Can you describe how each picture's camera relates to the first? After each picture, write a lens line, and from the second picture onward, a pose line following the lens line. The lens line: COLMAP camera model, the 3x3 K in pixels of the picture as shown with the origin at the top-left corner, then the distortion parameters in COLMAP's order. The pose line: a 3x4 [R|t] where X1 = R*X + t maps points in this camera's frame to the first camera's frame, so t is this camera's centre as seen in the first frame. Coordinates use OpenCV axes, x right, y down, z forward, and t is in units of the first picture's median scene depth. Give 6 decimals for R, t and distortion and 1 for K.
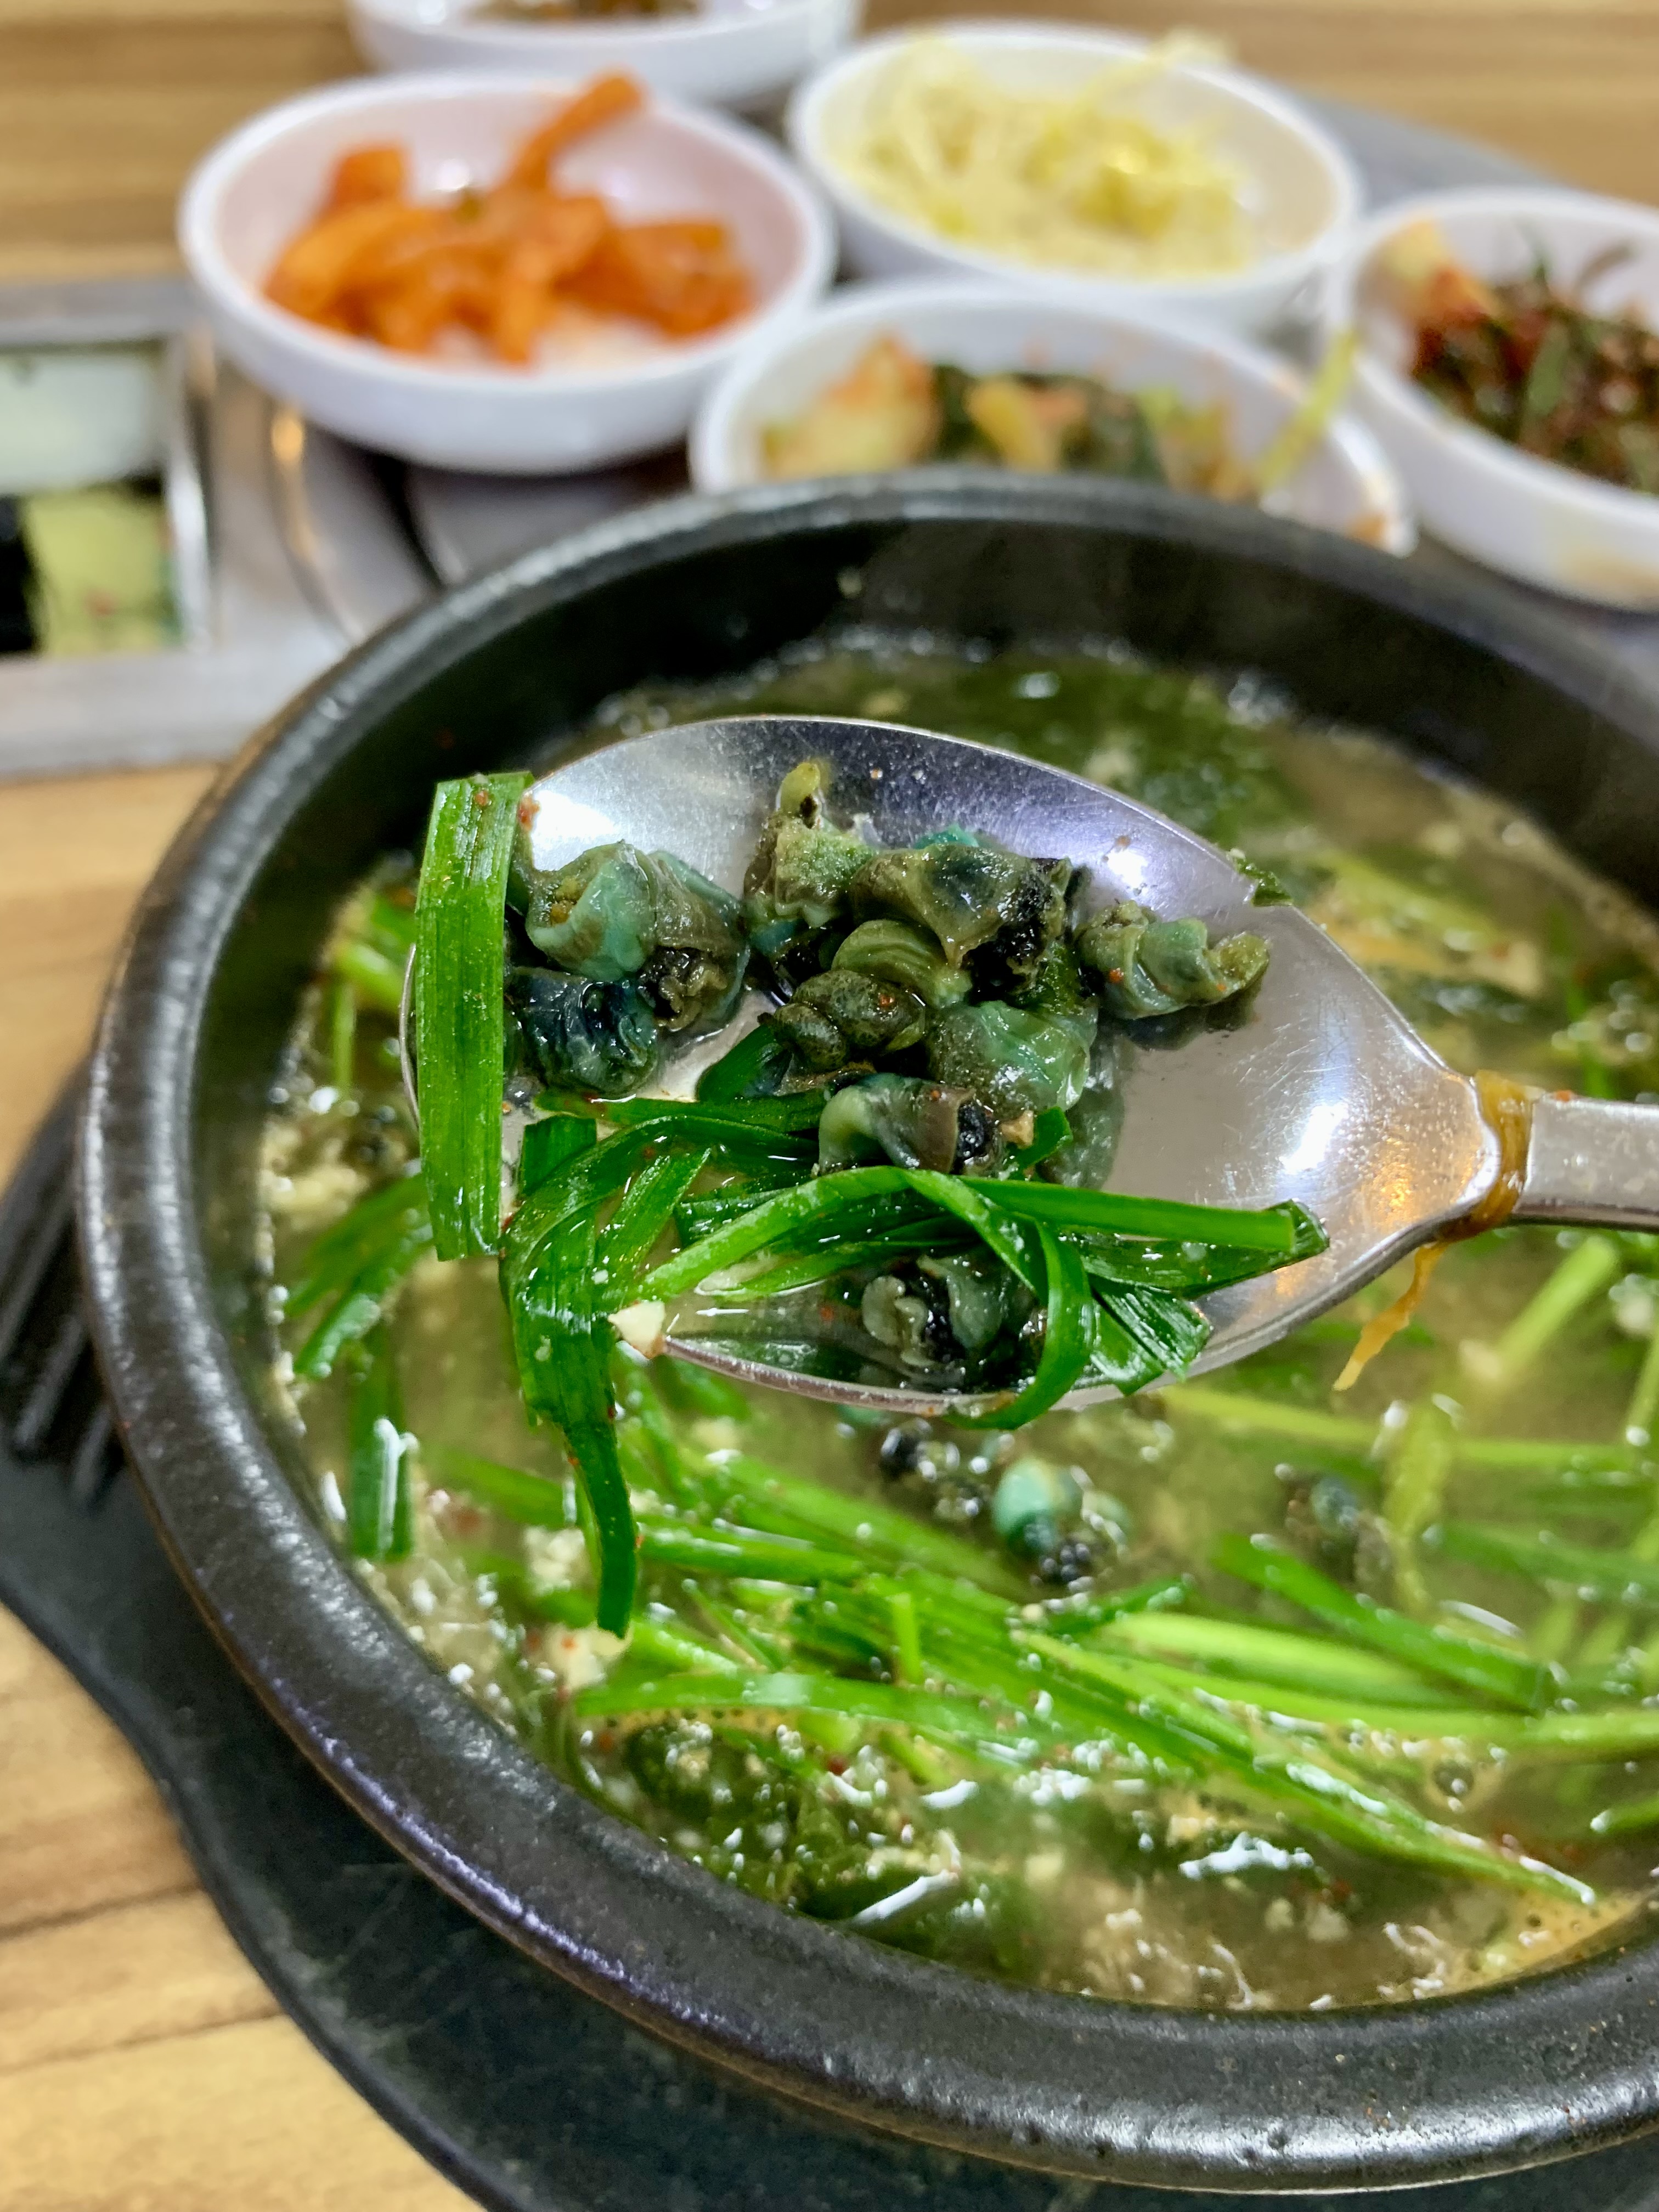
lens RADIAL K [[1714.1, 0, 829.5], [0, 1714.1, 1106.0], [0, 0, 1]] dist [-0.007441, -0.009730]
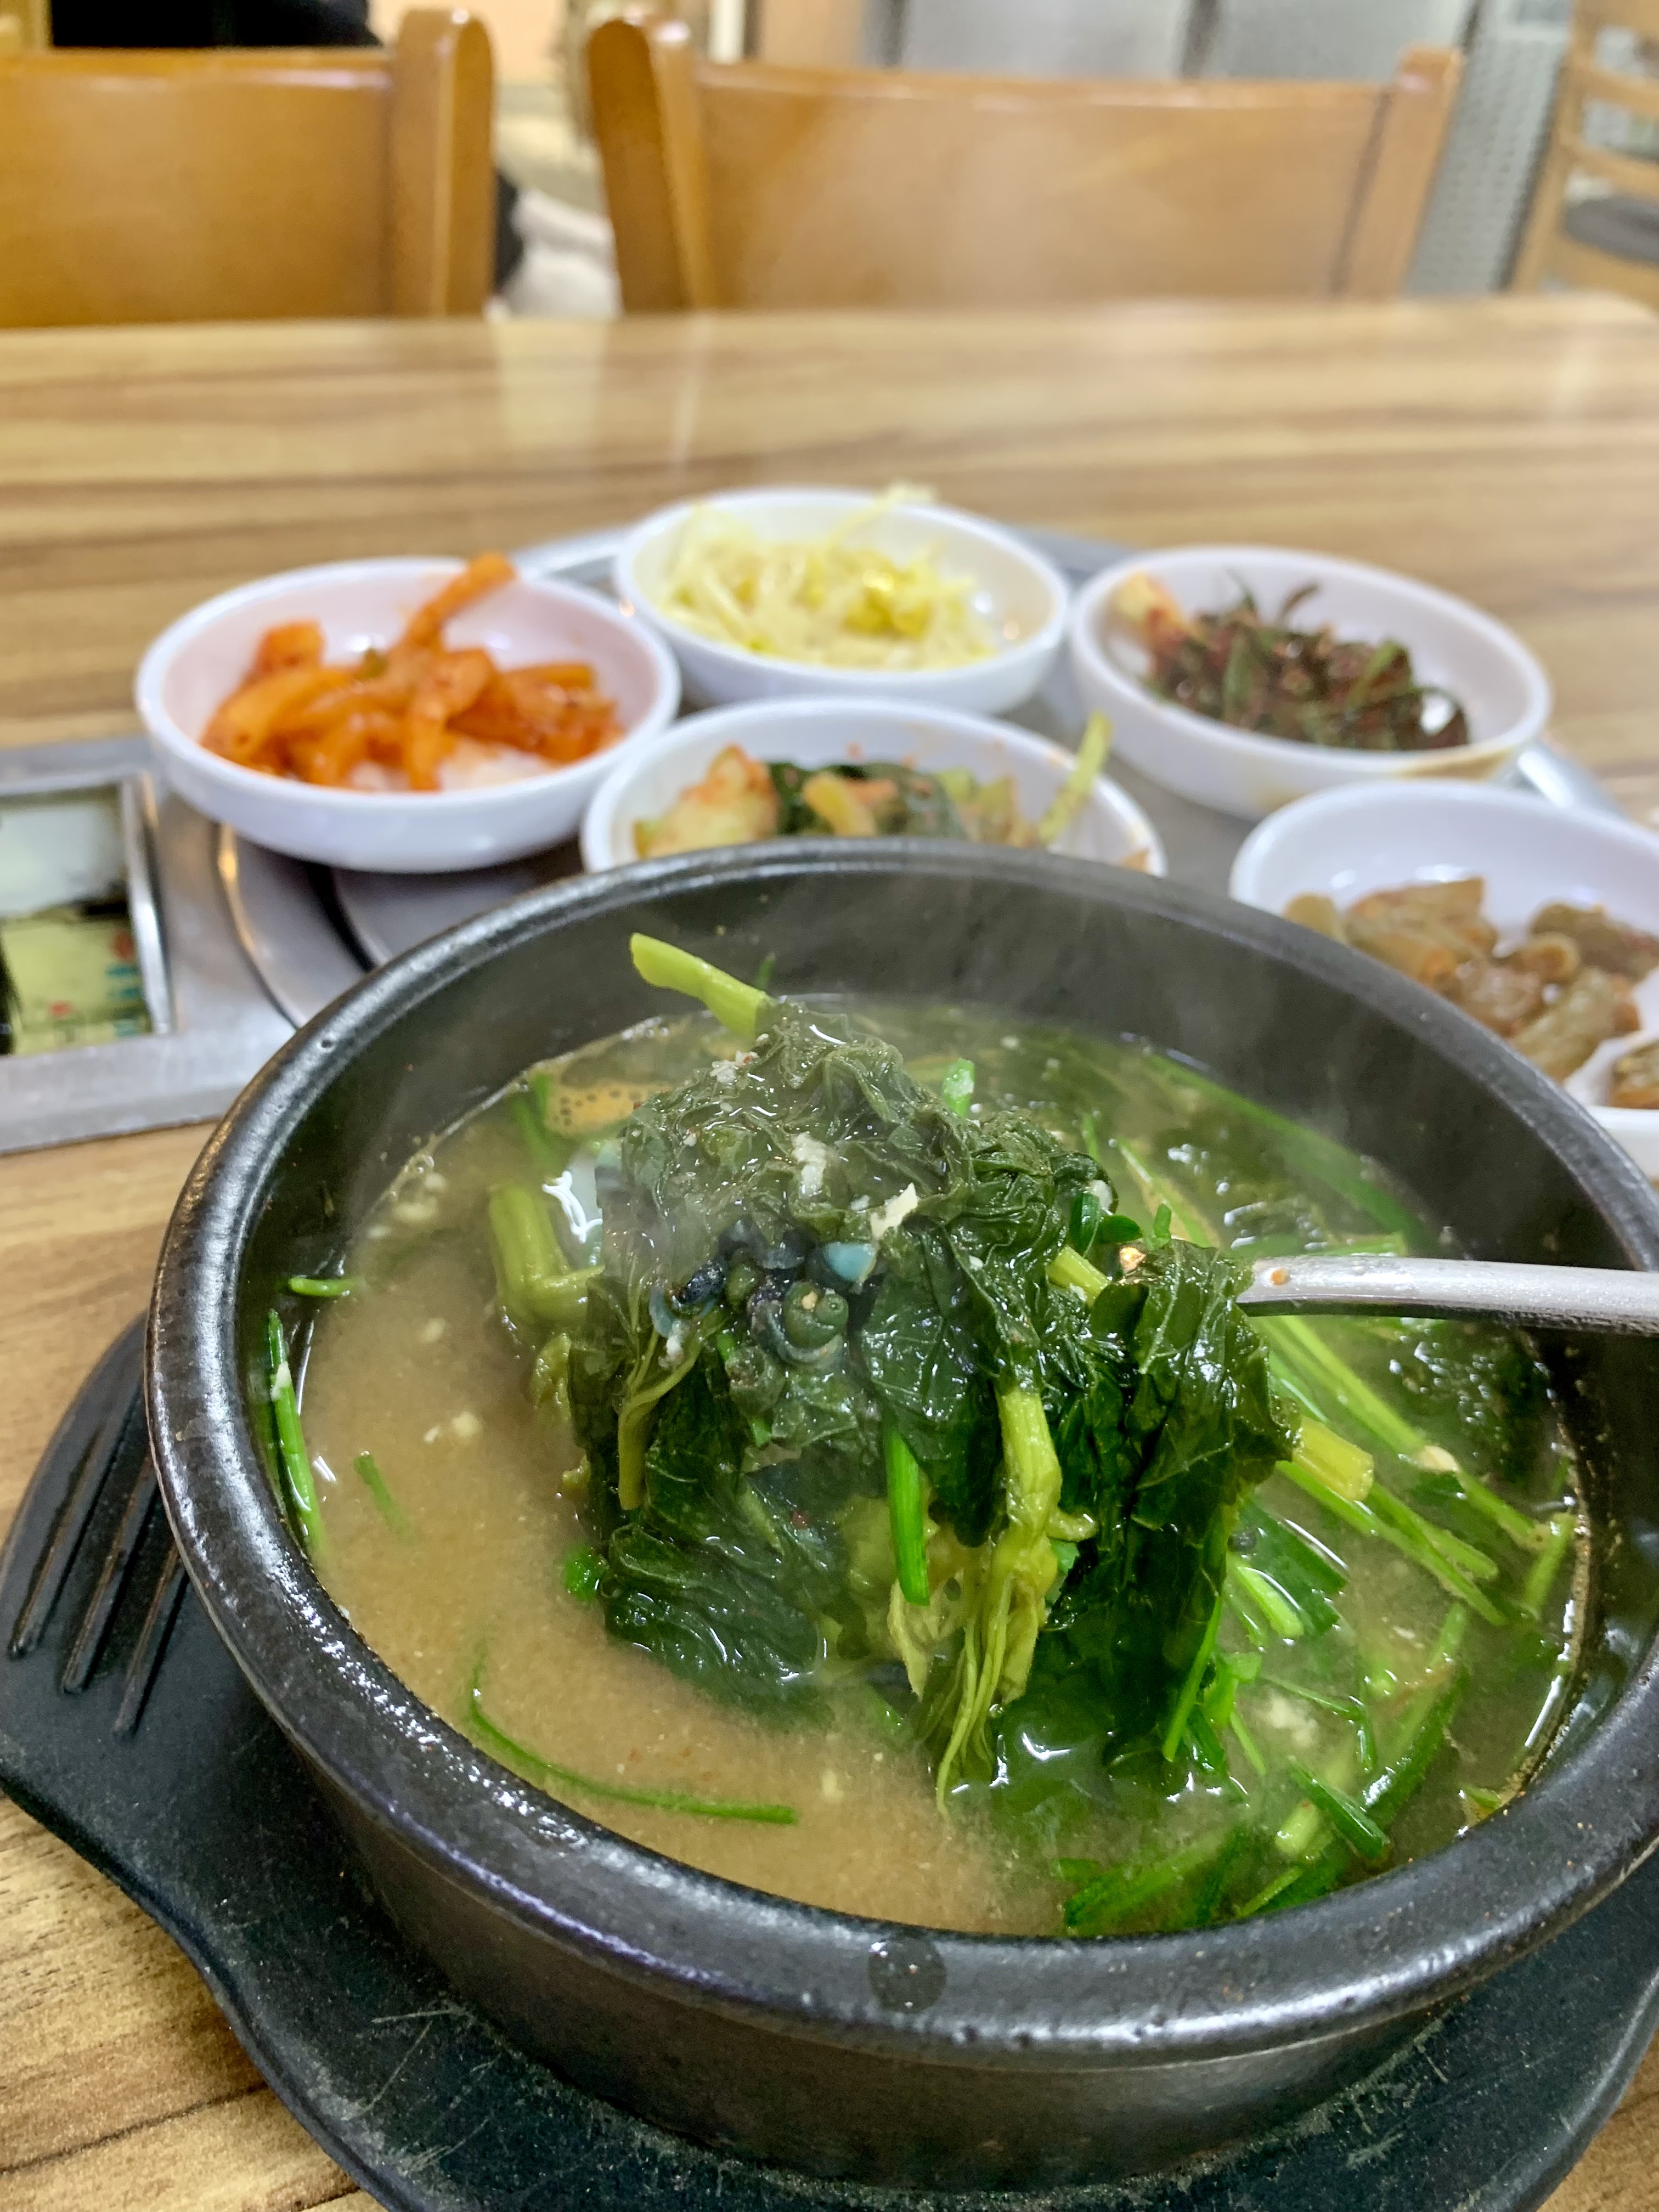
lens RADIAL K [[1714.1, 0, 829.5], [0, 1714.1, 1106.0], [0, 0, 1]] dist [-0.007441, -0.009730]
pose [[0.994033, -0.081823, 0.072133, -0.012049], [0.095407, 0.972744, -0.211343, 0.106835], [-0.052875, 0.216964, 0.974747, -0.226936]]
